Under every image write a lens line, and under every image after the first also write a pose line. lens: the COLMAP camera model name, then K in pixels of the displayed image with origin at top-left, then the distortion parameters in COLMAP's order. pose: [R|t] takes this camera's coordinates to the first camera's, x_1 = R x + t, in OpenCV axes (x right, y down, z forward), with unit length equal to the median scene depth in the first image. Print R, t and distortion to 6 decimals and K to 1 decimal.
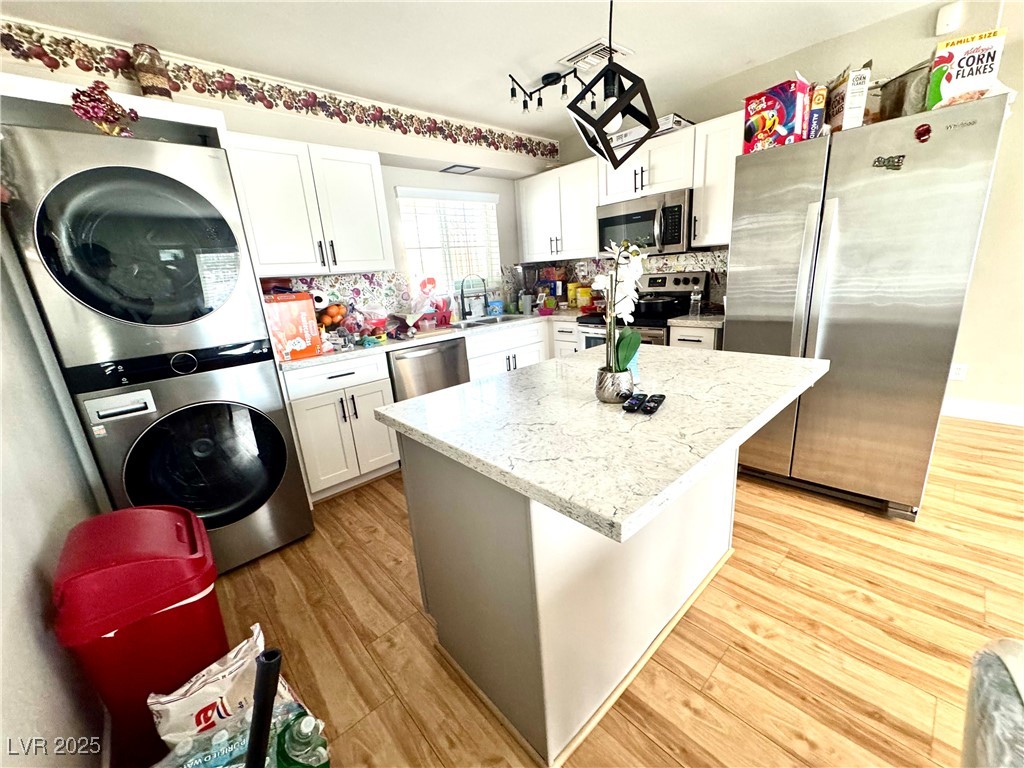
lens RADIAL K [[414.5, 0, 514.8], [0, 414.5, 377.6], [0, 0, 1]] dist [0.024257, -0.000086]
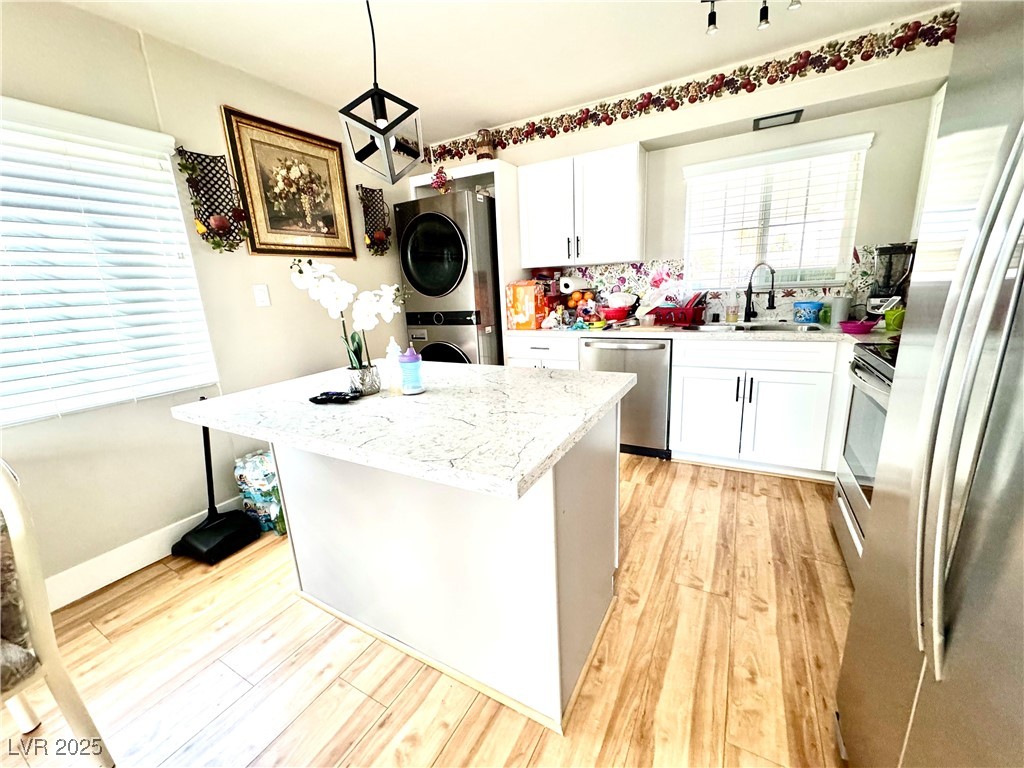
lens RADIAL K [[402.7, 0, 512.0], [0, 402.7, 384.0], [0, 0, 1]] dist [0.000472, 0.000166]
pose [[0.319146, 0.280094, -0.905369, 0.631937], [-0.215424, 0.951760, 0.218509, -0.136620], [0.922897, 0.125302, 0.364089, 0.458982]]
